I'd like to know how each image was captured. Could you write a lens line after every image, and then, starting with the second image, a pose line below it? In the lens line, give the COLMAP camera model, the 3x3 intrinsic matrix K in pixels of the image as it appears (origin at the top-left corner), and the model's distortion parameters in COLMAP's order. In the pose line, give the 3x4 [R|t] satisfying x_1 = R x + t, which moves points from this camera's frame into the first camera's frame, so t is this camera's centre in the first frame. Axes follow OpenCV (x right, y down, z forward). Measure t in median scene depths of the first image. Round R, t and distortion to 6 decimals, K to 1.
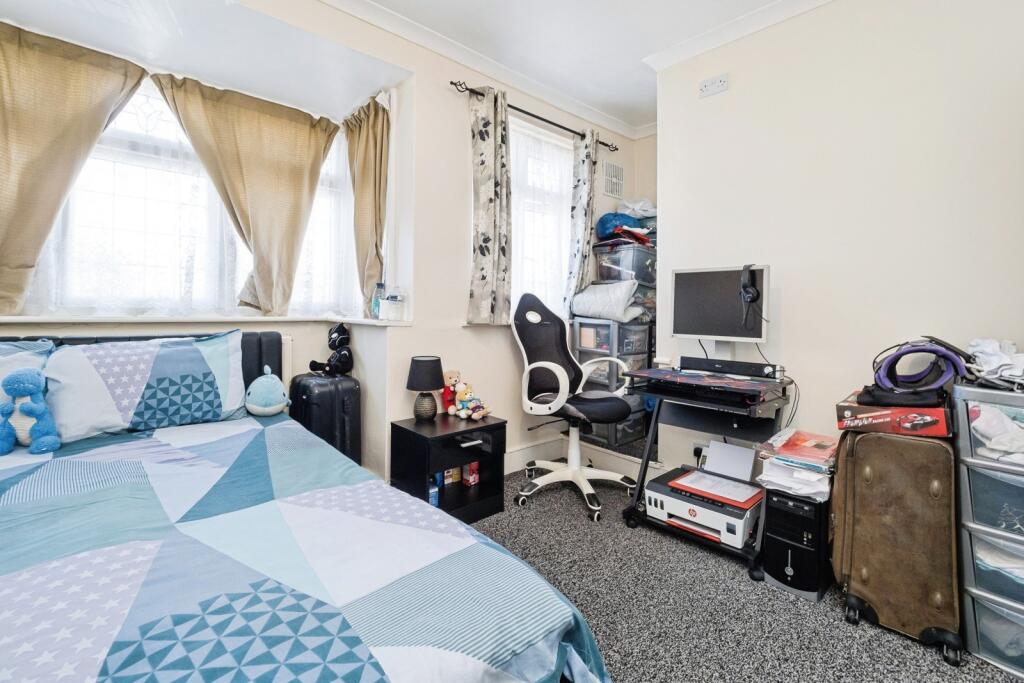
lens RADIAL K [[440.4, 0, 521.3], [0, 440.4, 311.3], [0, 0, 1]] dist [-0.007106, 0.000357]
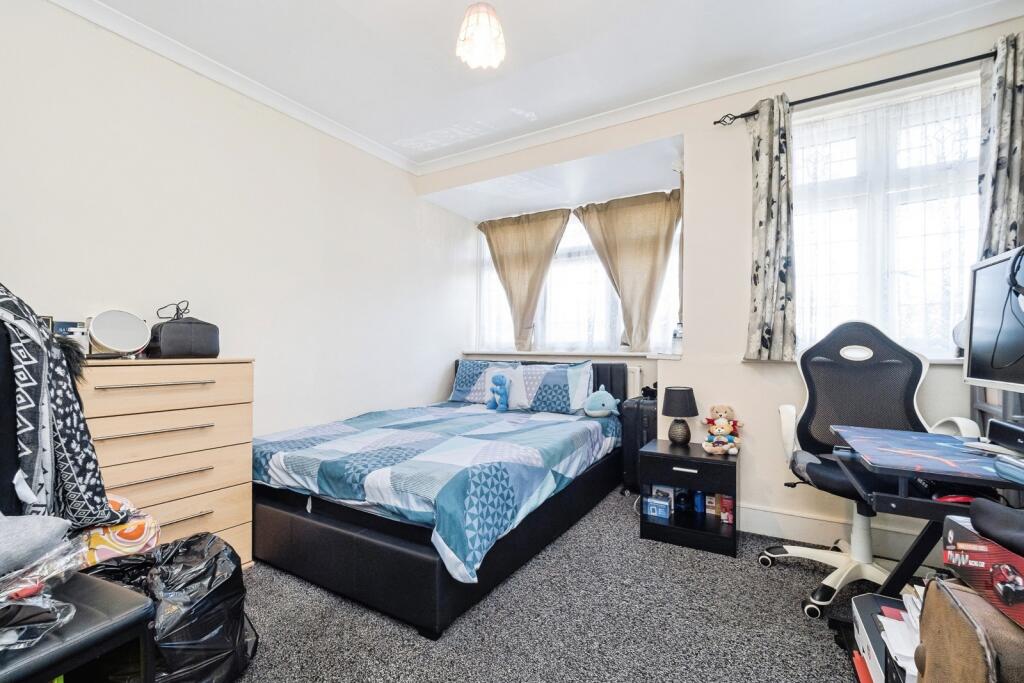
lens RADIAL K [[440.4, 0, 513.7], [0, 440.4, 350.2], [0, 0, 1]] dist [-0.007106, 0.000357]
pose [[0.293643, -0.009603, -0.955867, 0.686801], [-0.004190, 0.999927, -0.011333, 0.023745], [0.955906, 0.007333, 0.293581, 0.259999]]
